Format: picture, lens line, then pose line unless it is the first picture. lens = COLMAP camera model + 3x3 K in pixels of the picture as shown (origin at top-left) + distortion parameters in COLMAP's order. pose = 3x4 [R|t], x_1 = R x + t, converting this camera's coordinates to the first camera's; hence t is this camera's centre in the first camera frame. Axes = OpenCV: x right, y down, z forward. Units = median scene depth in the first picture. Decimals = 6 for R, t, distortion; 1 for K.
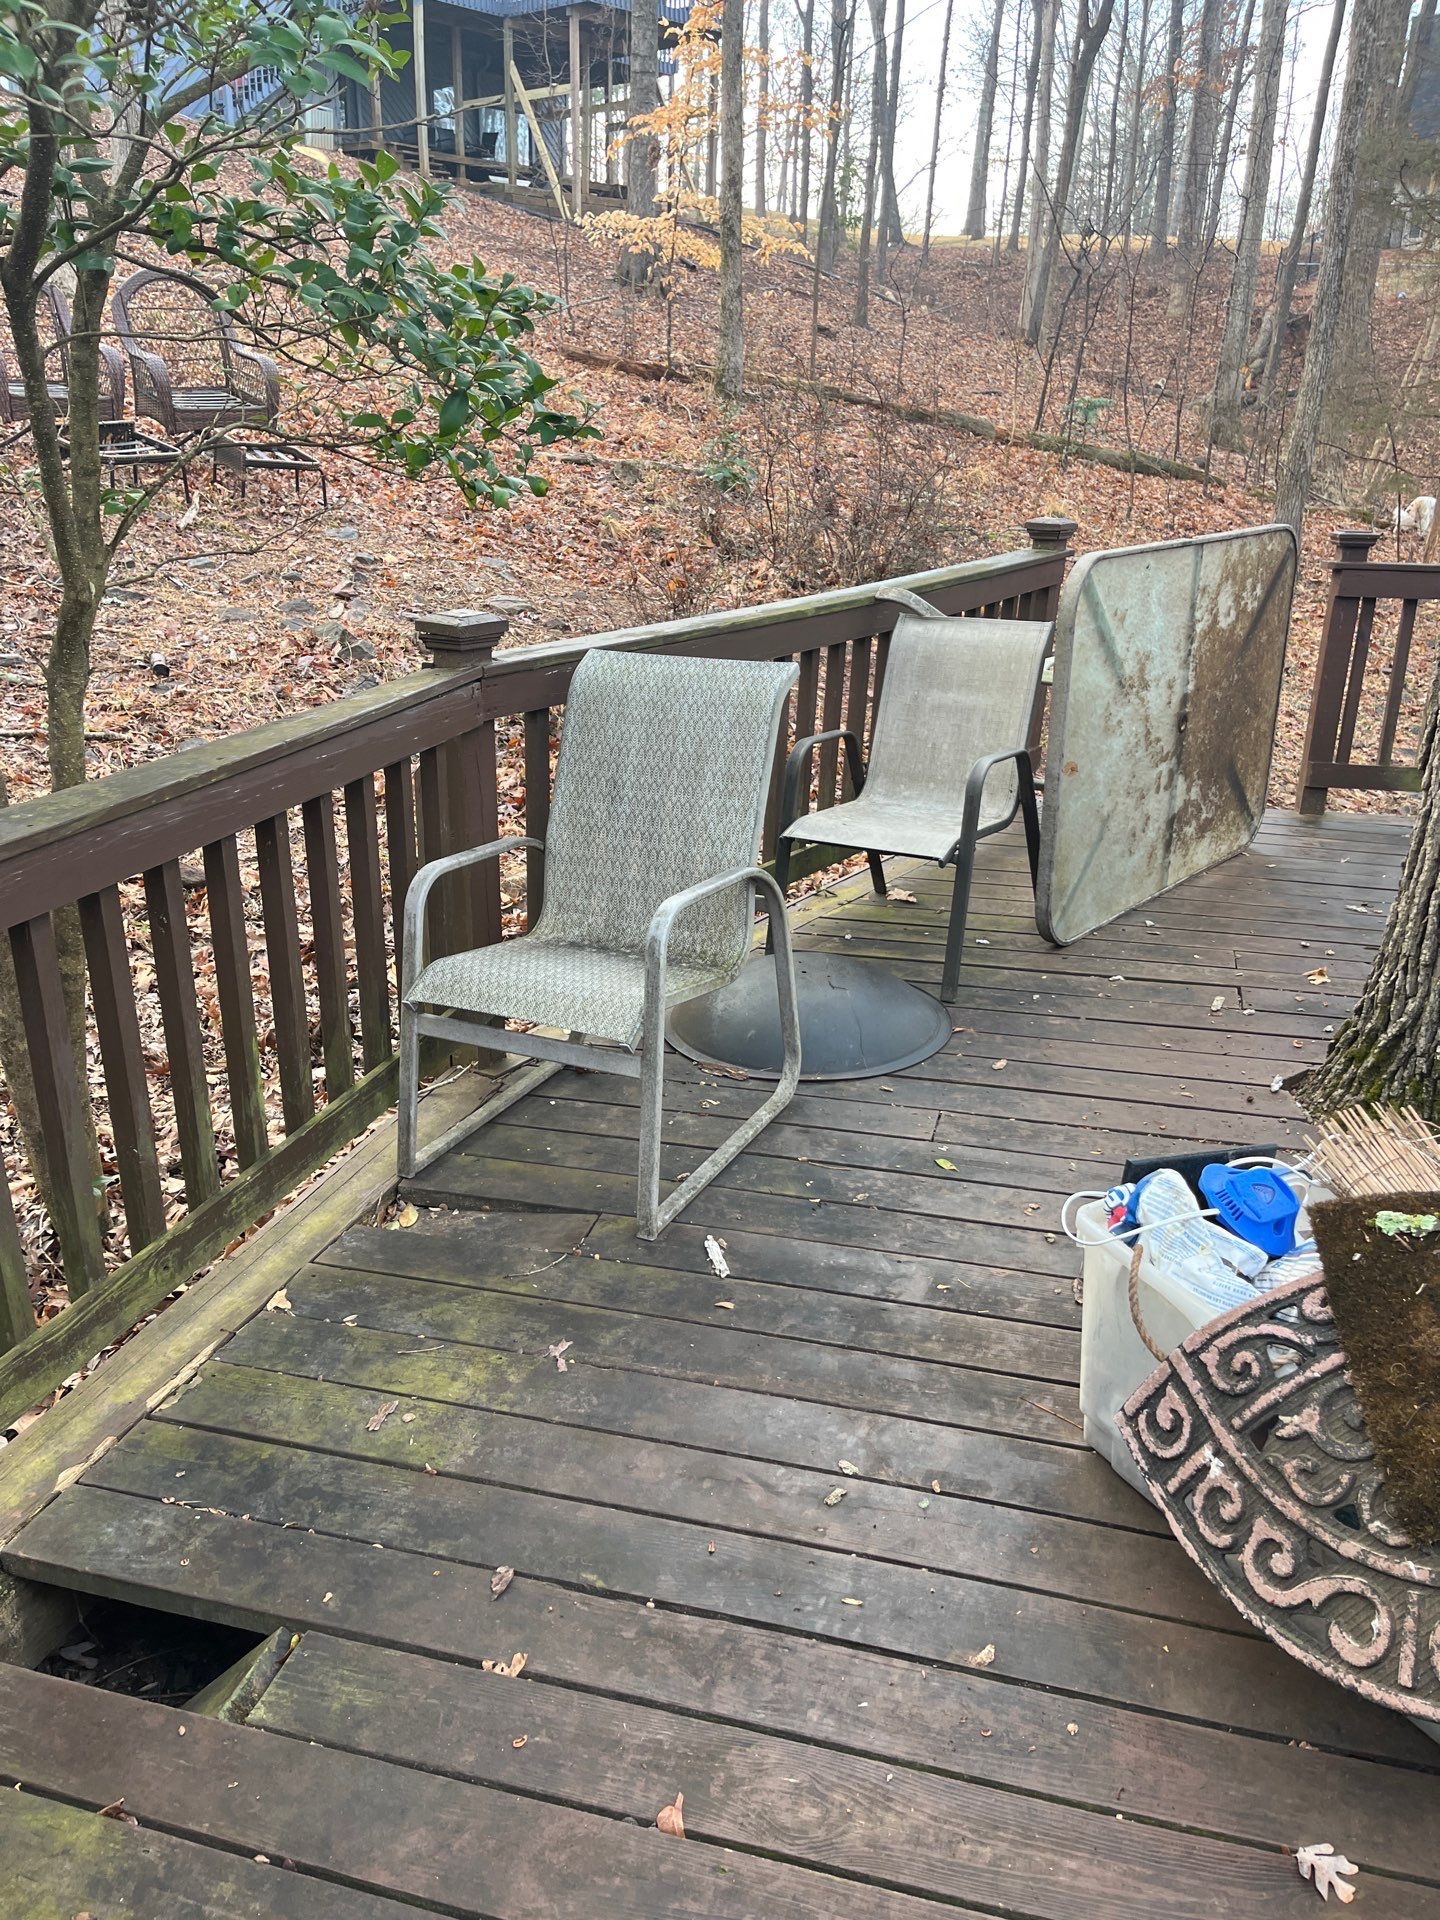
lens RADIAL K [[1450.2, 0, 716.2], [0, 1450.2, 939.8], [0, 0, 1]] dist [0.049314, -0.053235]
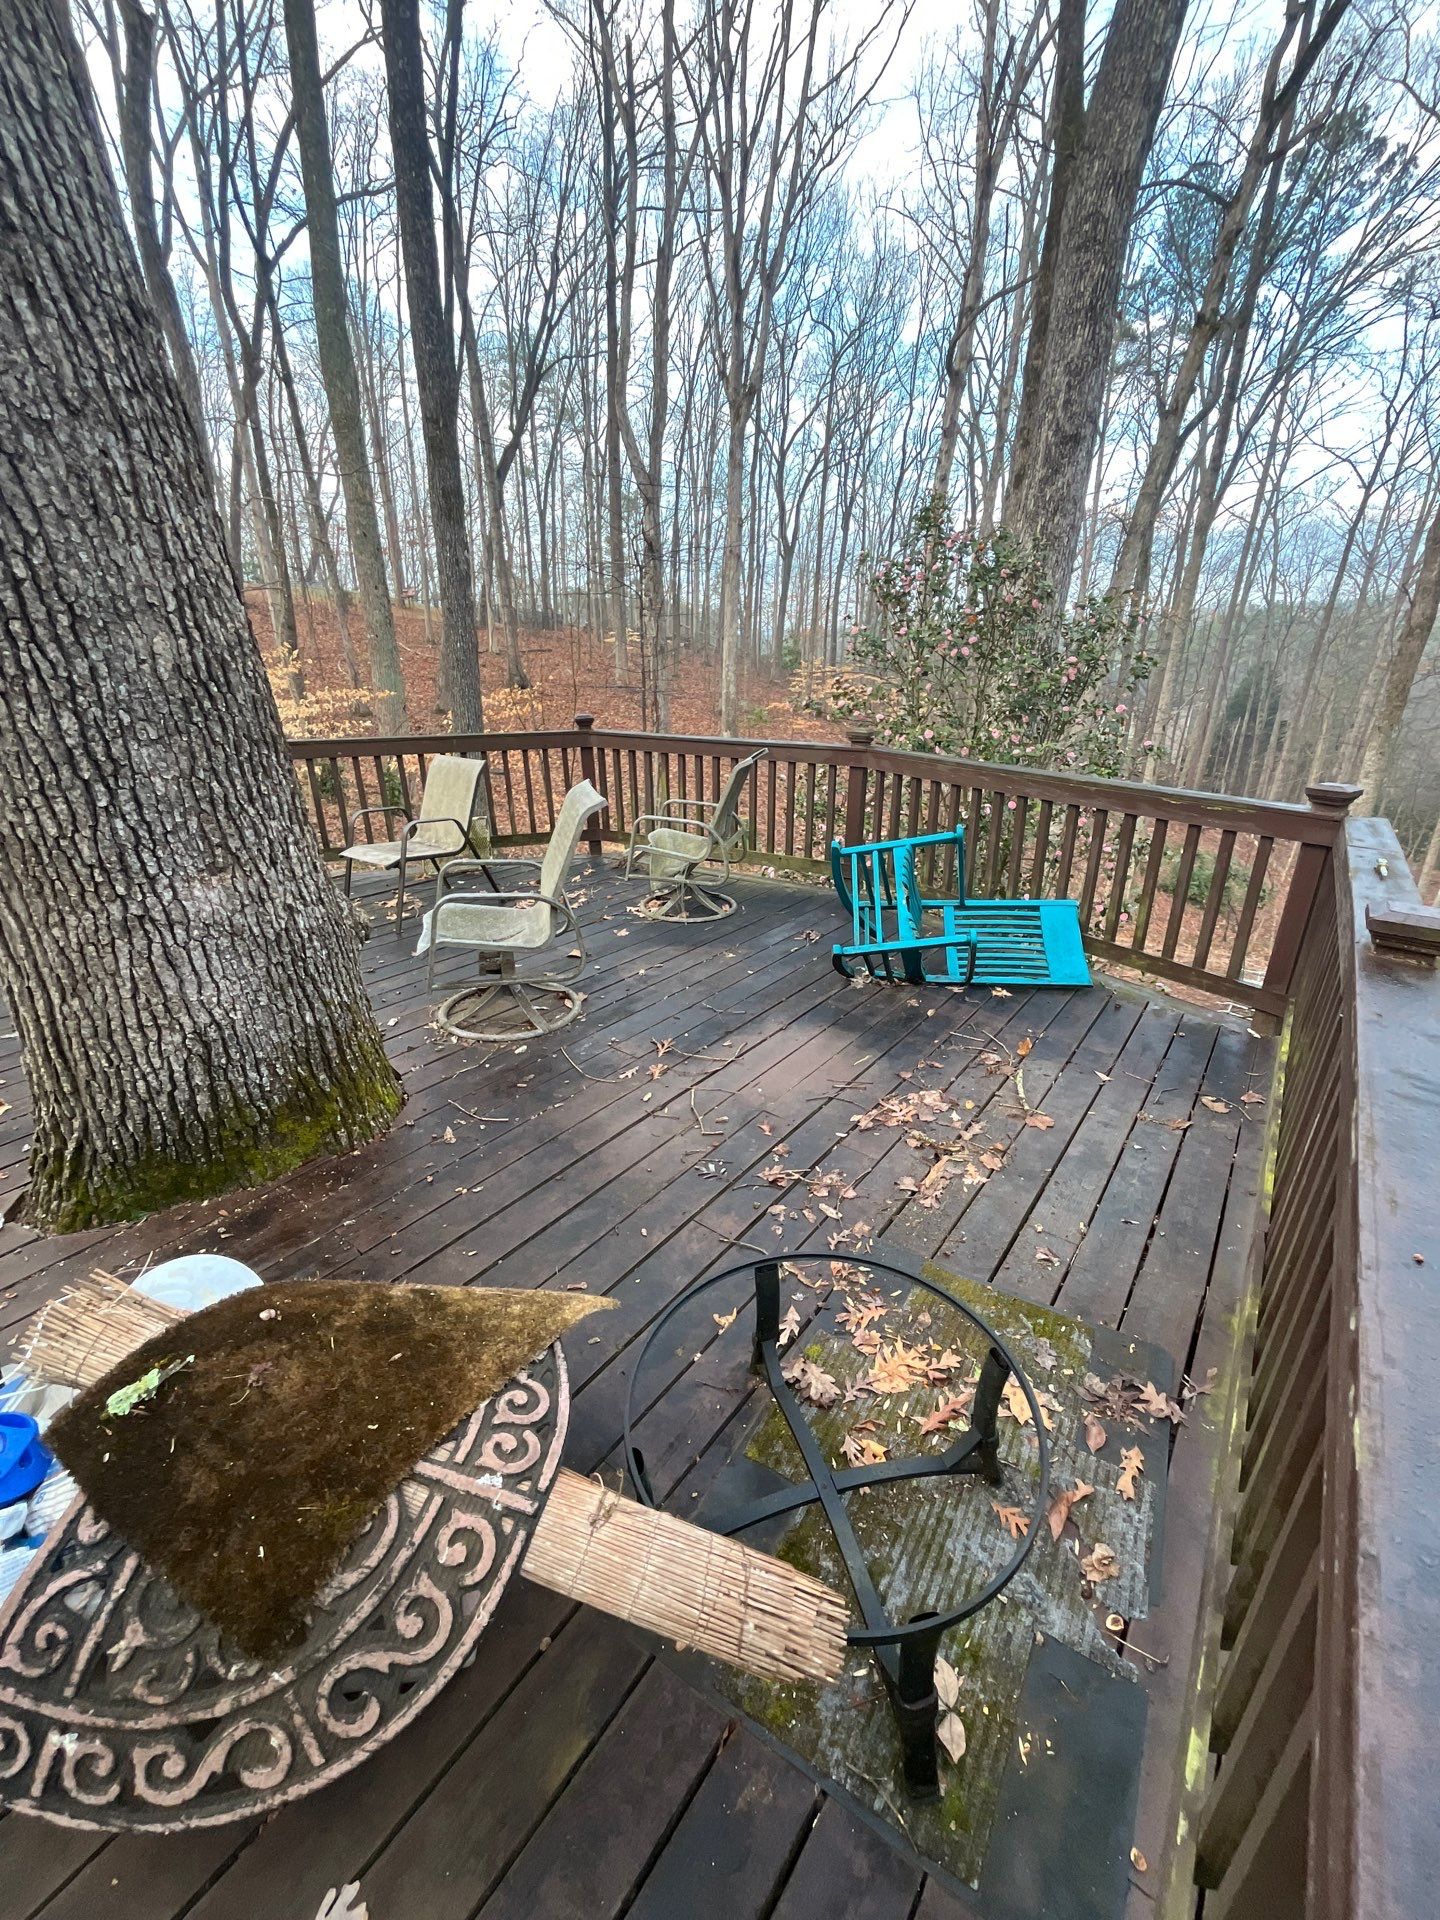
lens RADIAL K [[777.5, 0, 714.7], [0, 777.5, 956.5], [0, 0, 1]] dist [-0.003326, -0.000446]
pose [[0.369349, -0.359416, 0.856972, 0.127198], [0.327890, 0.913272, 0.241710, -0.066055], [-0.869523, 0.191717, 0.455165, 0.133480]]
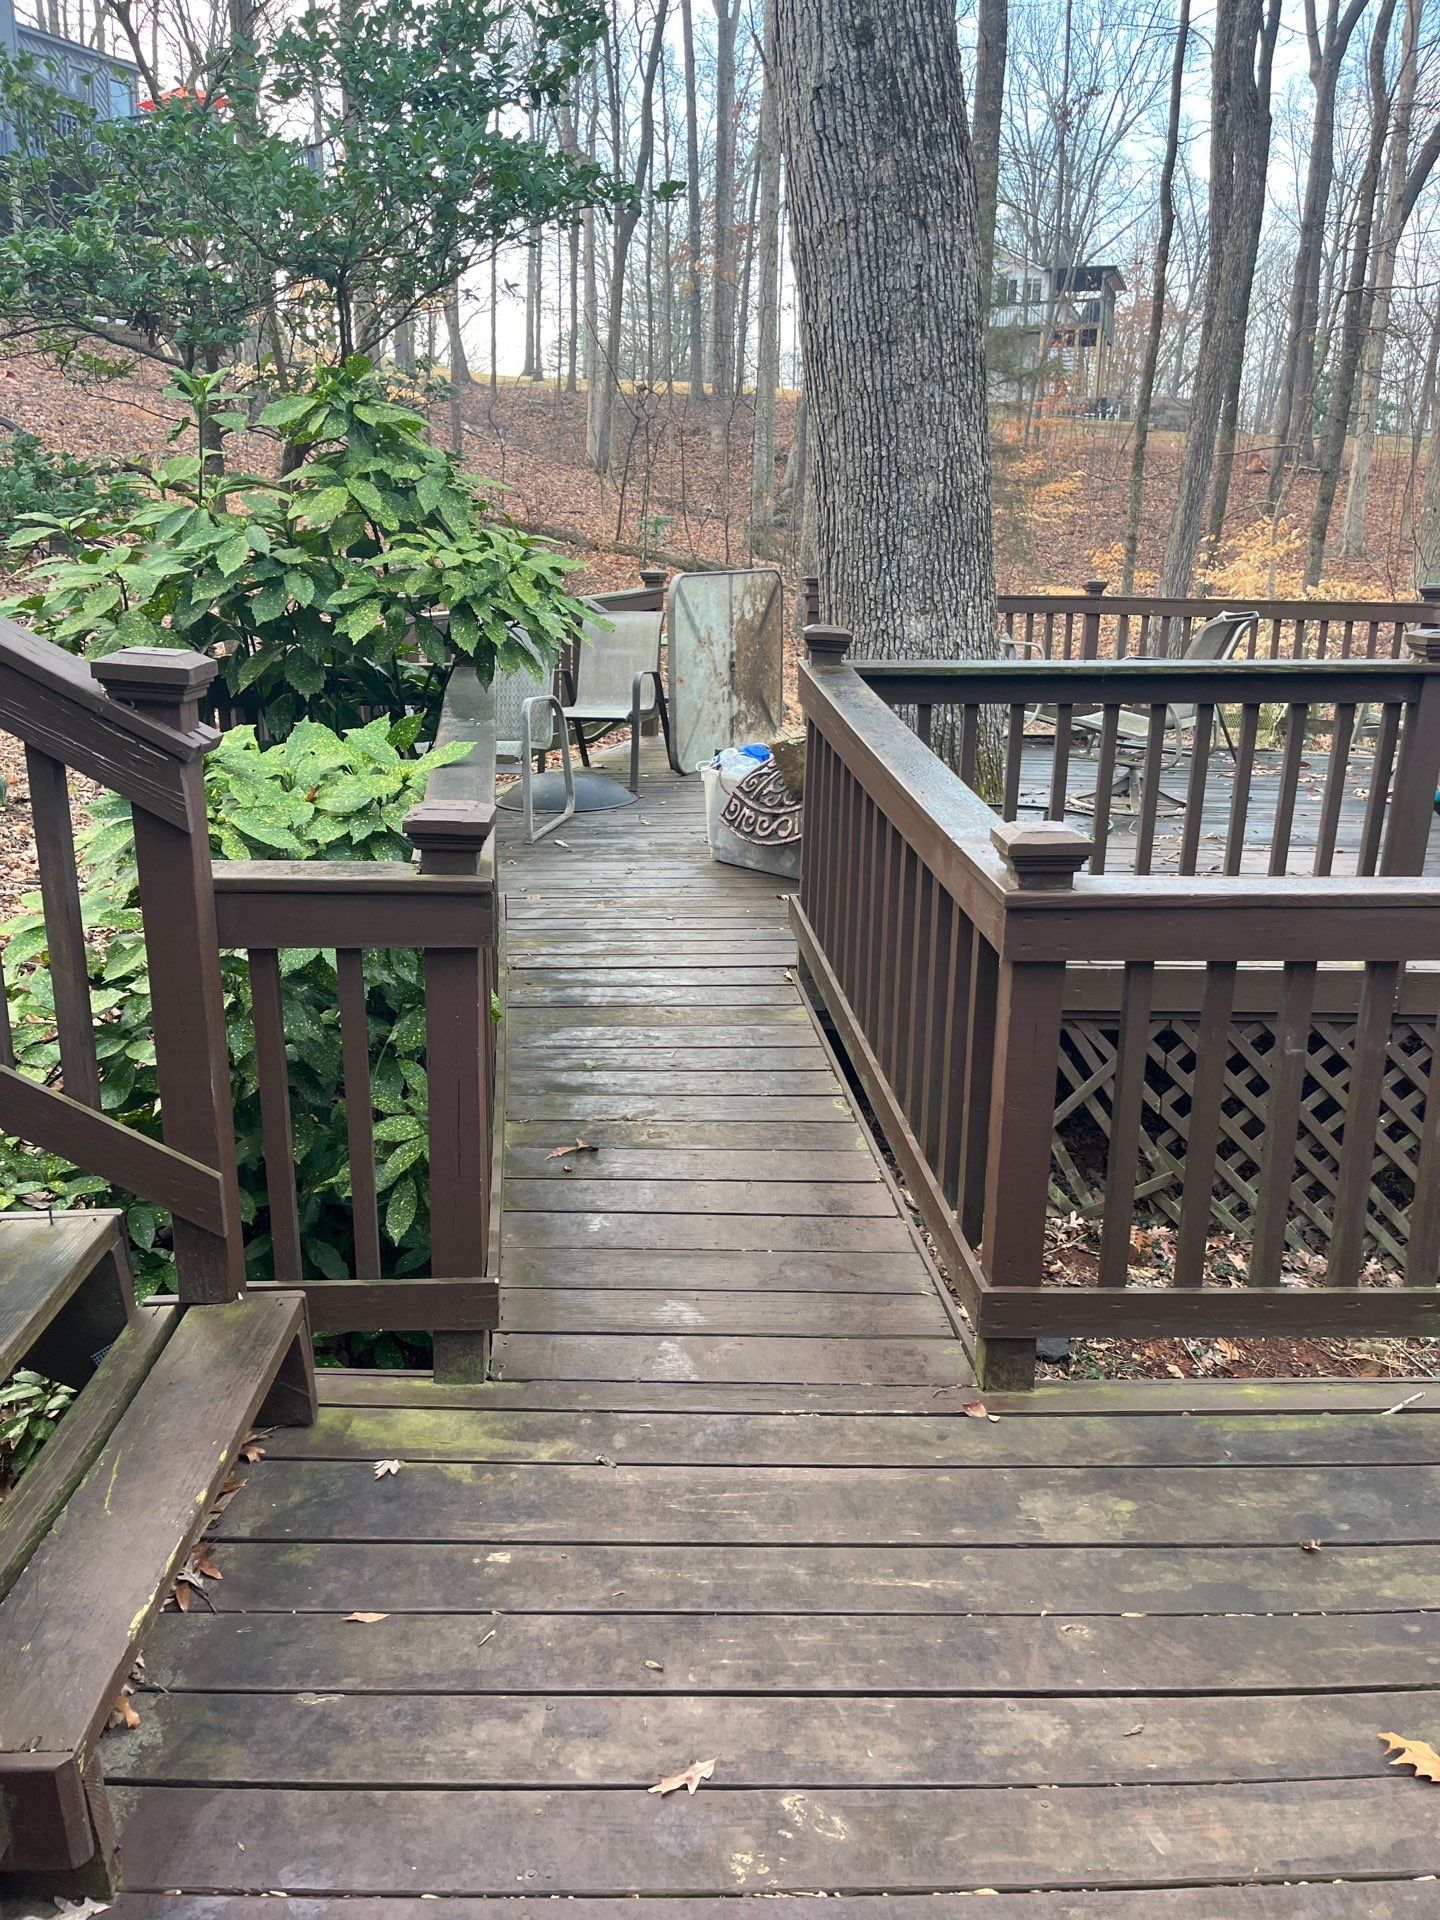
lens RADIAL K [[1450.2, 0, 707.7], [0, 1450.2, 969.6], [0, 0, 1]] dist [0.049314, -0.053235]
pose [[0.962848, -0.081483, 0.257458, -0.322150], [0.096409, 0.994284, -0.045872, 0.447746], [-0.252249, 0.068989, 0.965200, -1.103402]]
